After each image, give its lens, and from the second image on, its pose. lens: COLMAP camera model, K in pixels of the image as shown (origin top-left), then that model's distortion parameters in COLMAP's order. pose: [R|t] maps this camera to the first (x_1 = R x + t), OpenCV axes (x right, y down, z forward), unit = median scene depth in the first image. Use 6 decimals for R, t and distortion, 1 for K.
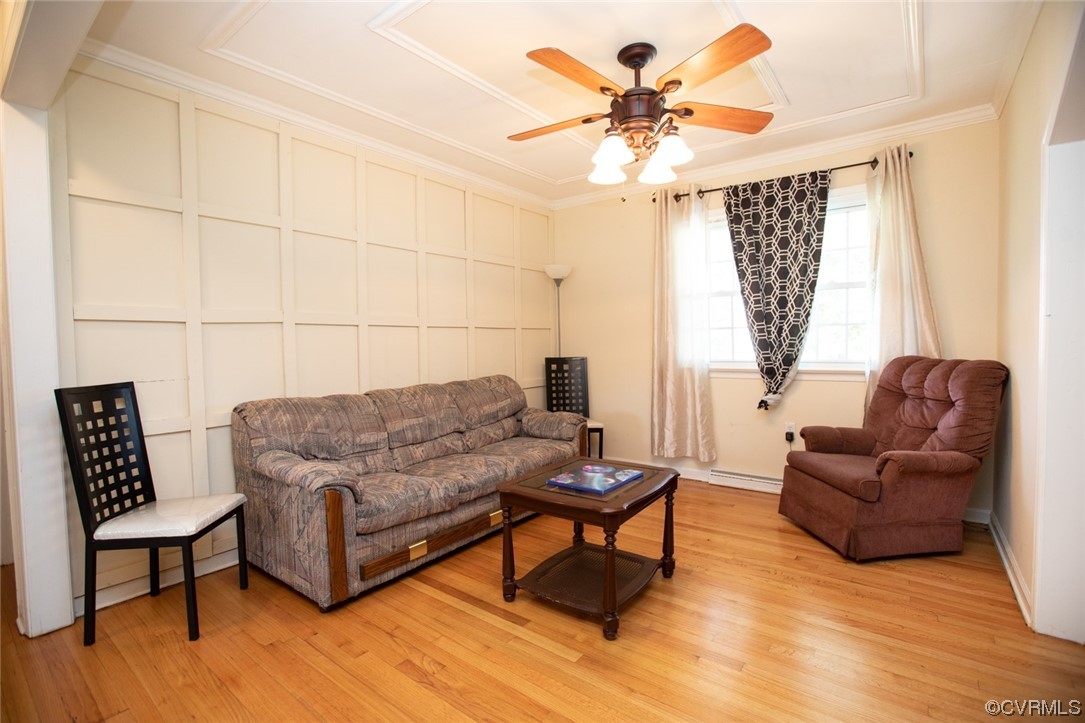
lens RADIAL K [[497.9, 0, 538.5], [0, 497.9, 356.4], [0, 0, 1]] dist [-0.050078, 0.018660]
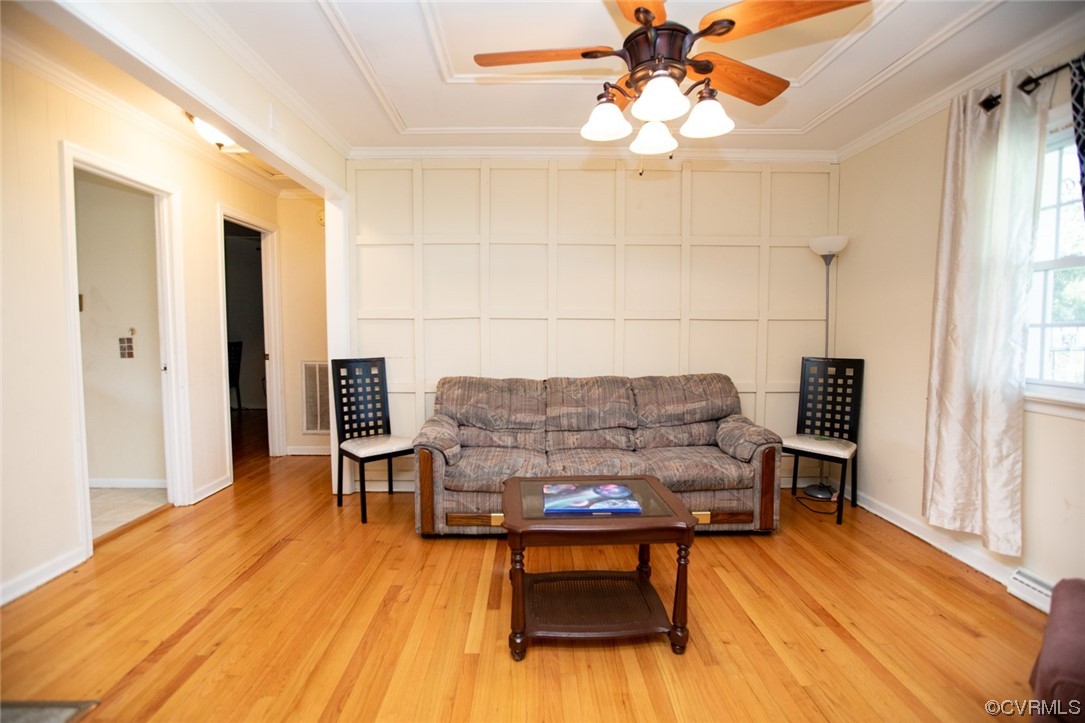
lens RADIAL K [[510.0, 0, 542.5], [0, 510.0, 361.5], [0, 0, 1]] dist [-0.046422, 0.015422]
pose [[0.624008, 0.071581, -0.778132, 0.663075], [-0.031966, 0.997300, 0.066107, -0.052259], [0.780764, -0.016378, 0.624612, 0.315726]]
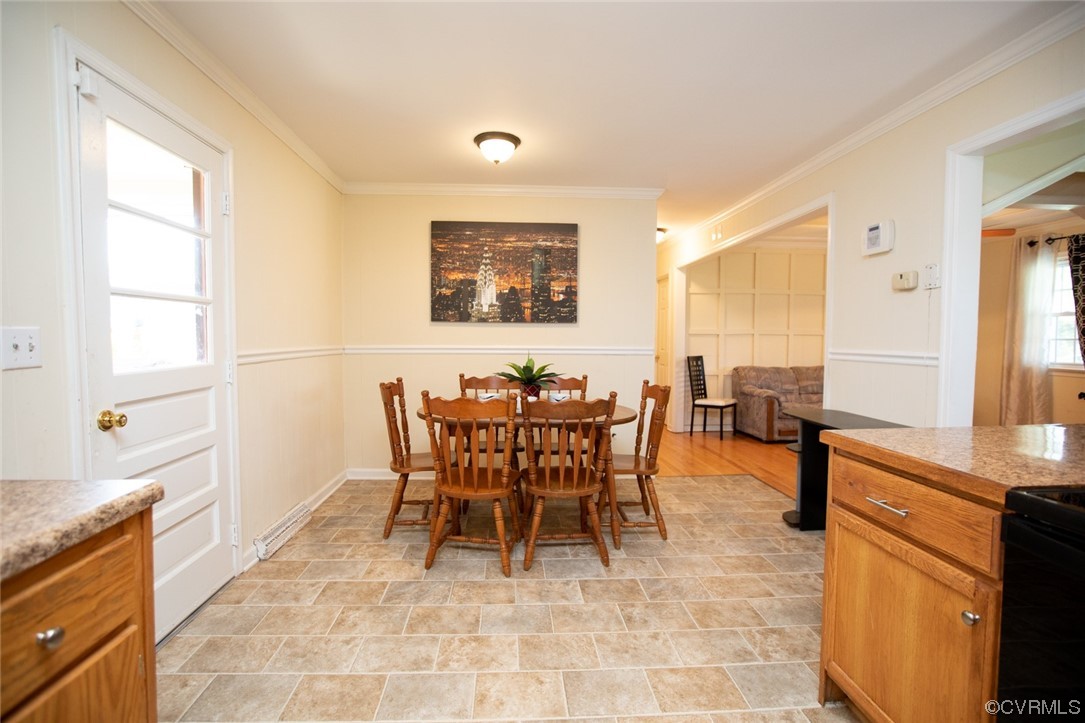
lens RADIAL K [[521.6, 0, 549.7], [0, 521.6, 360.9], [0, 0, 1]] dist [-0.004282, -0.000391]
pose [[0.677409, 0.057079, -0.733389, 0.695959], [-0.033594, 0.998345, 0.046671, -0.026767], [0.734839, -0.006978, 0.678205, -1.499953]]
